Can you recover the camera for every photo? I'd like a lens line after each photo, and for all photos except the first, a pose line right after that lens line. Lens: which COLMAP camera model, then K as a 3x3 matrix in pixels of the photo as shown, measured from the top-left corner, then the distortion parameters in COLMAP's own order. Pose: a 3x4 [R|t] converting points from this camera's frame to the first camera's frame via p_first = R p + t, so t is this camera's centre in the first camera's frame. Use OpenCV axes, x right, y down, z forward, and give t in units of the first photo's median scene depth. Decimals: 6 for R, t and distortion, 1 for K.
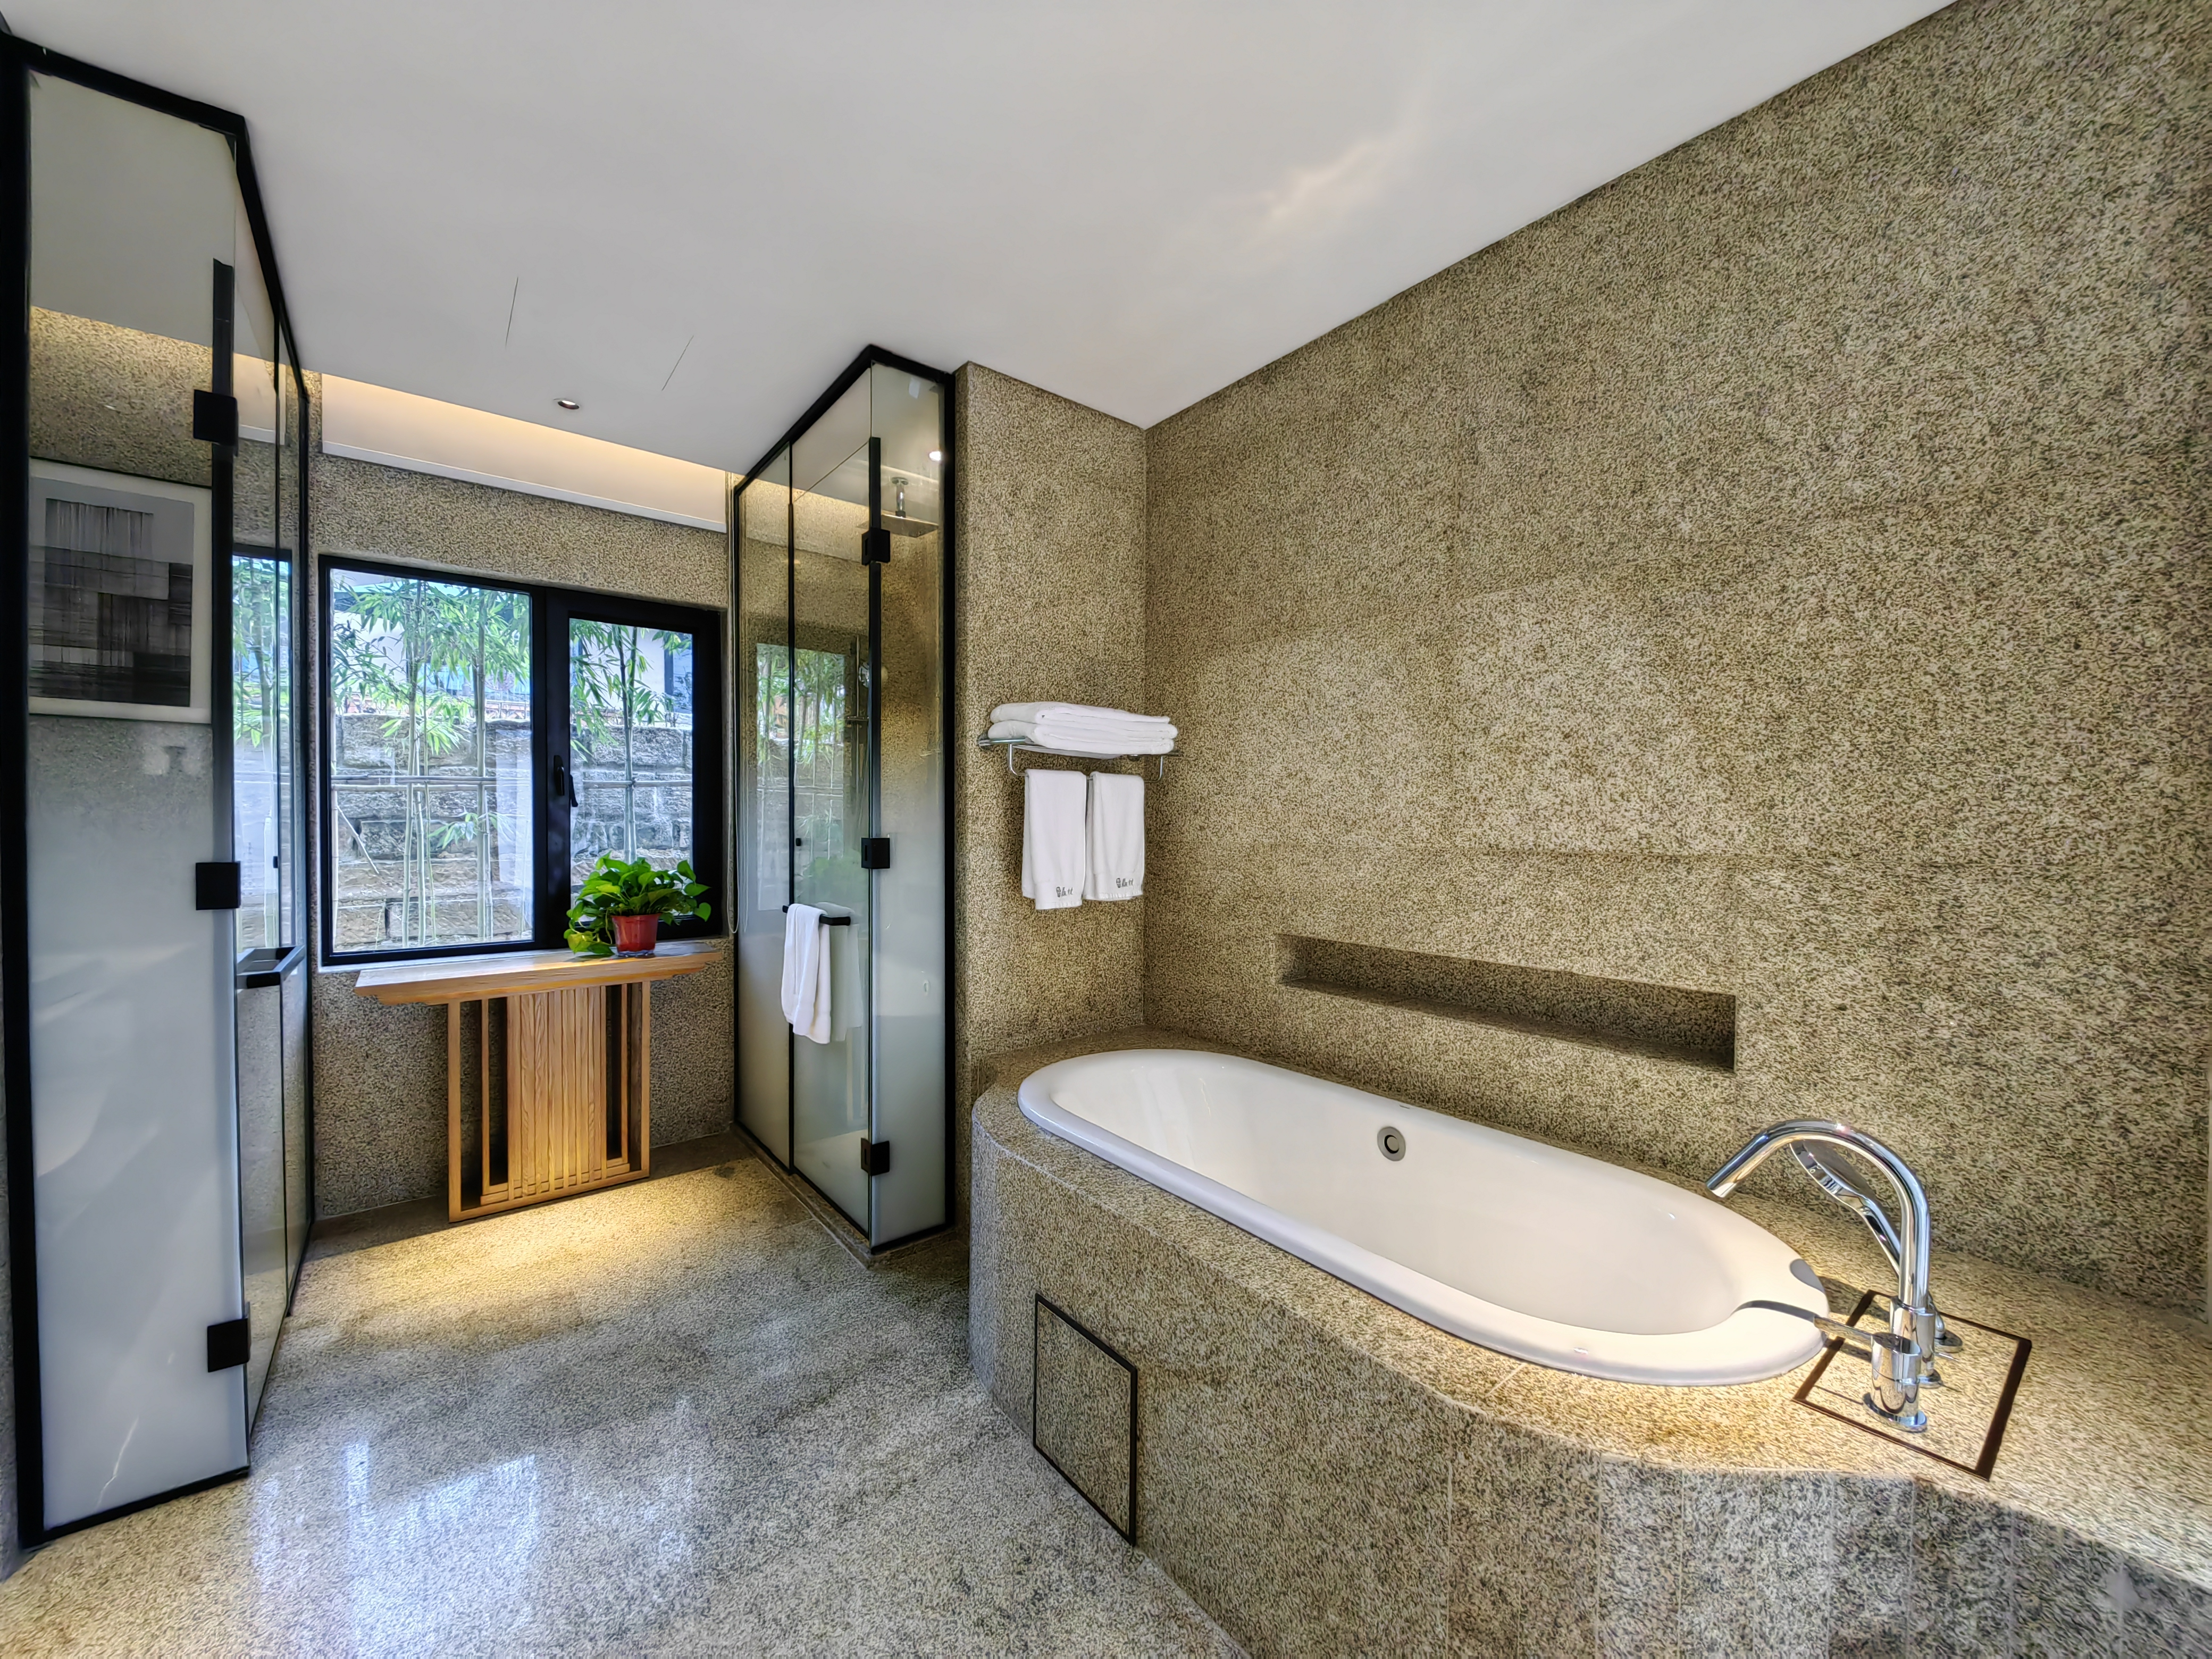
lens RADIAL K [[872.6, 0, 1102.9], [0, 872.6, 829.6], [0, 0, 1]] dist [0.003365, -0.000608]
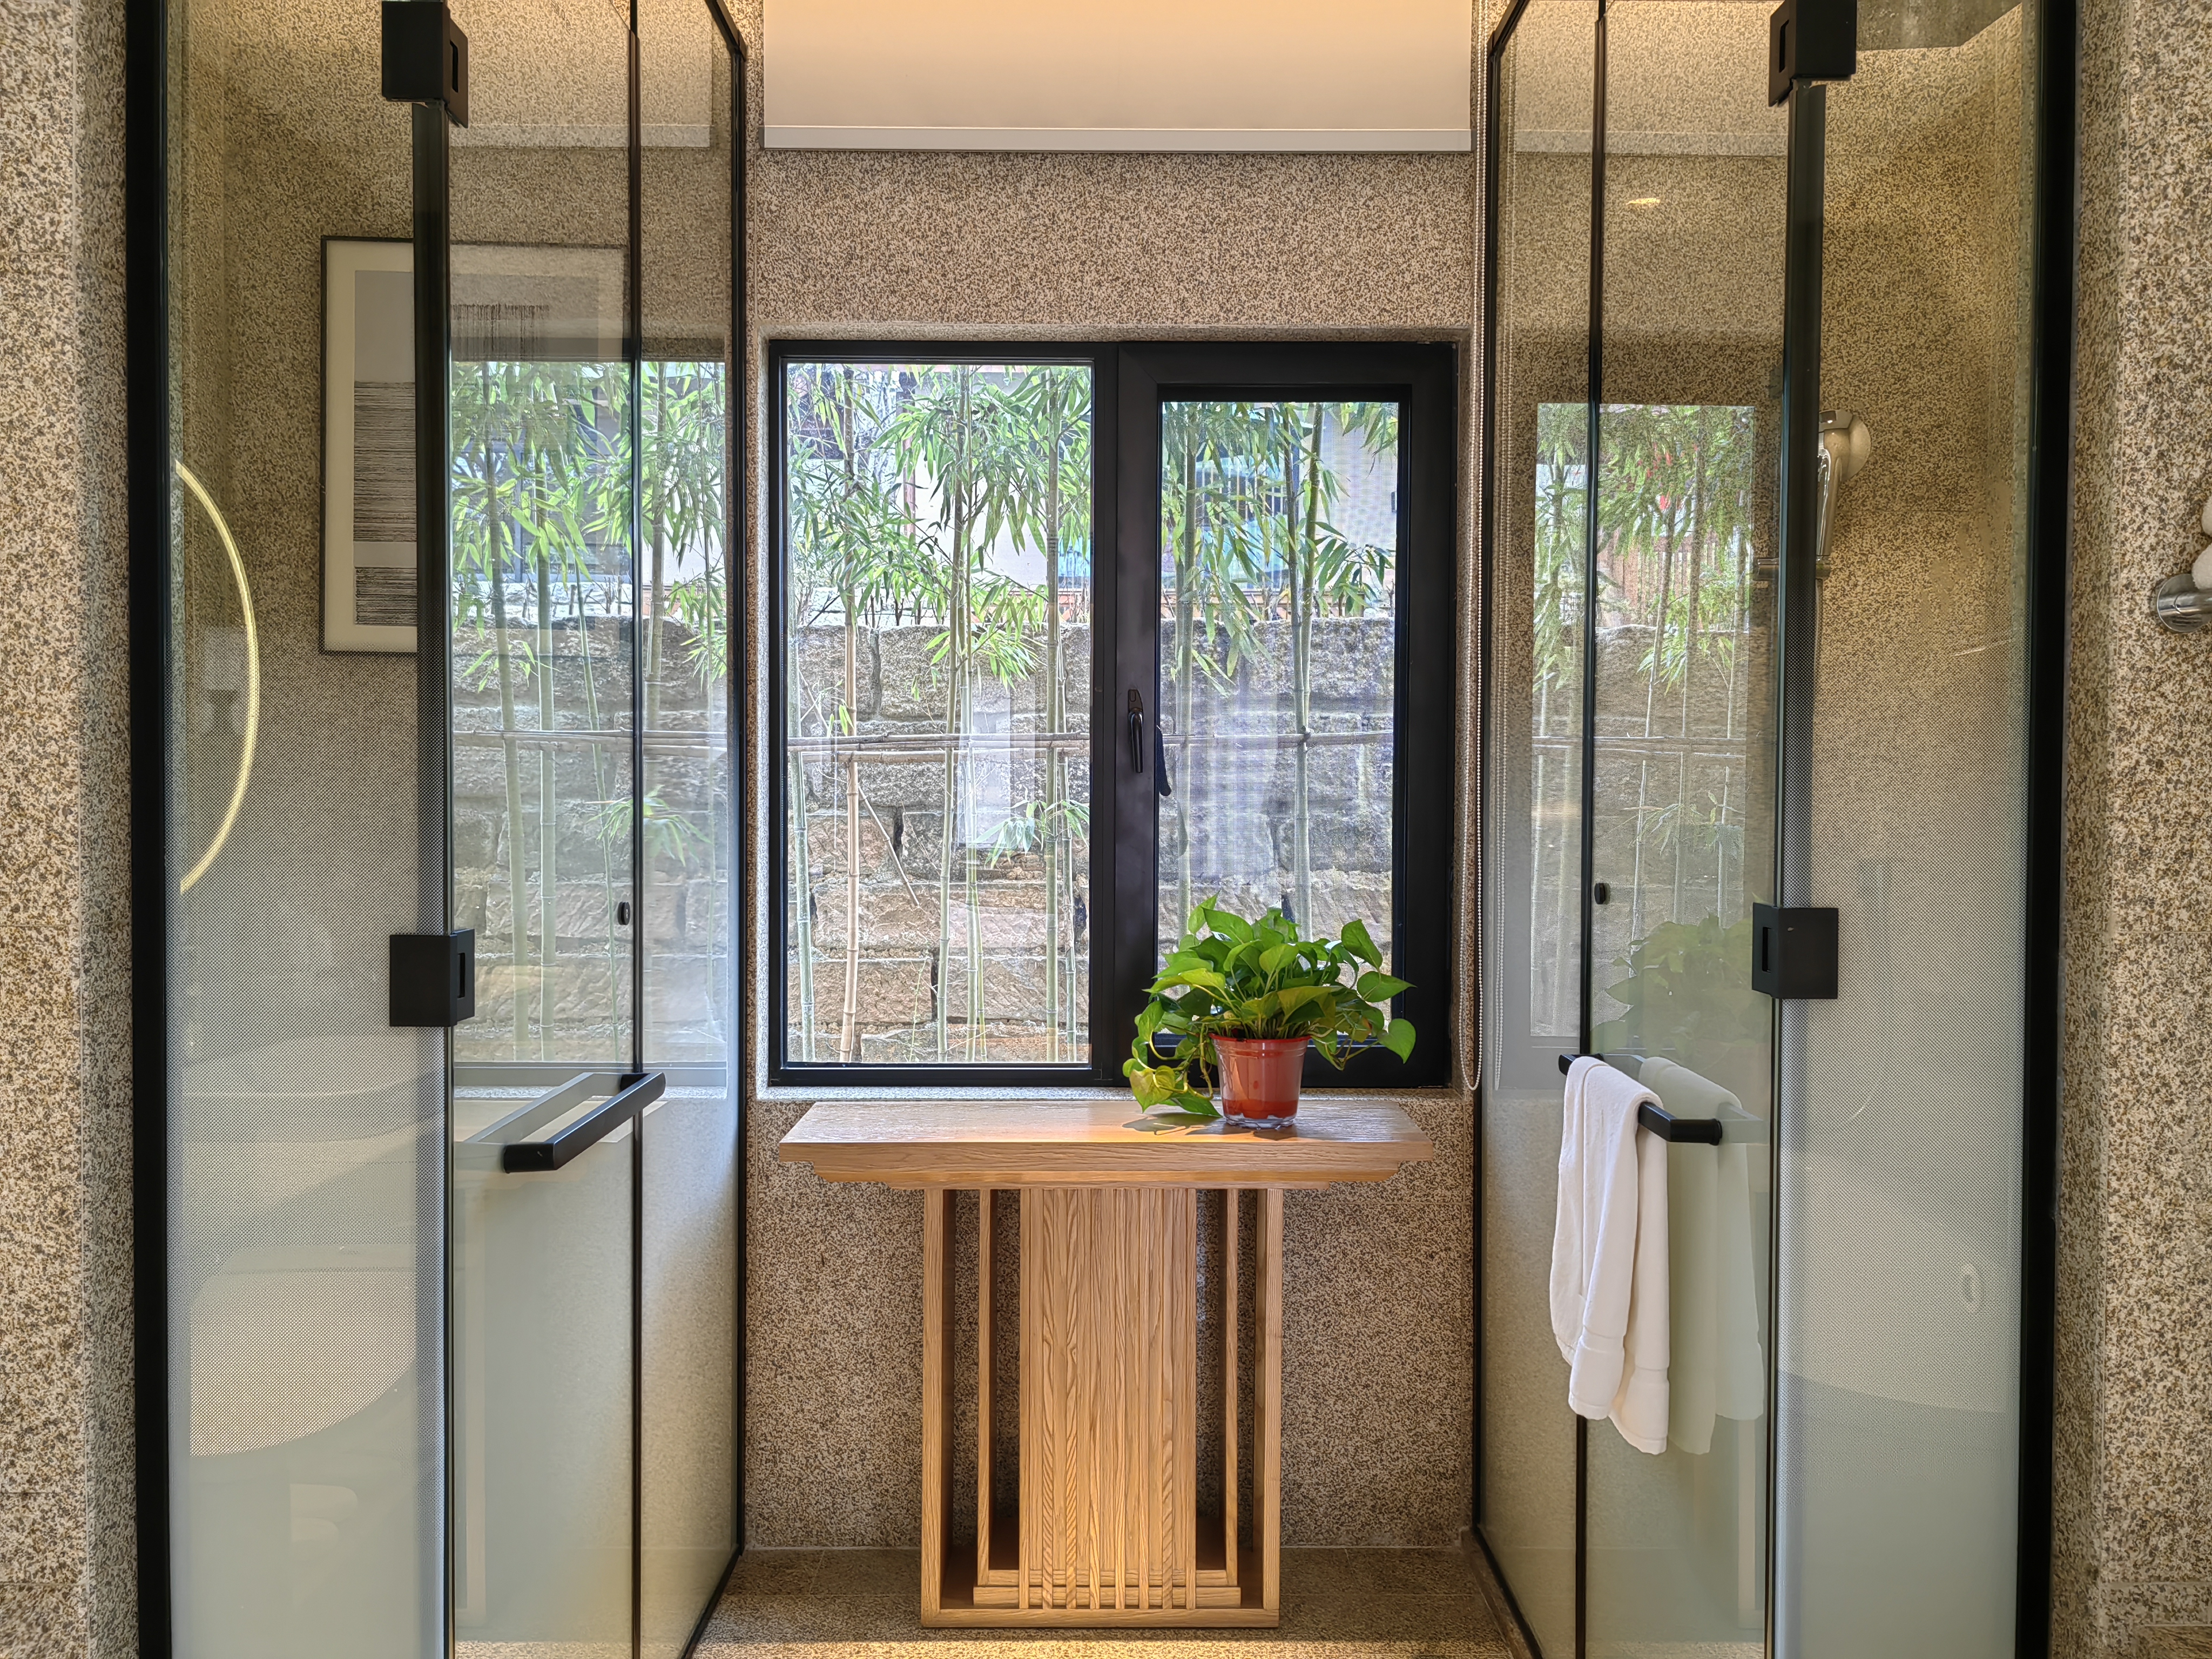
lens RADIAL K [[1730.3, 0, 1102.3], [0, 1730.3, 823.9], [0, 0, 1]] dist [0.031945, -0.022508]
pose [[0.780474, 0.015303, -0.625000, -0.041208], [-0.008670, 0.999869, 0.013655, -0.024686], [0.625128, -0.005239, 0.780505, 0.257226]]
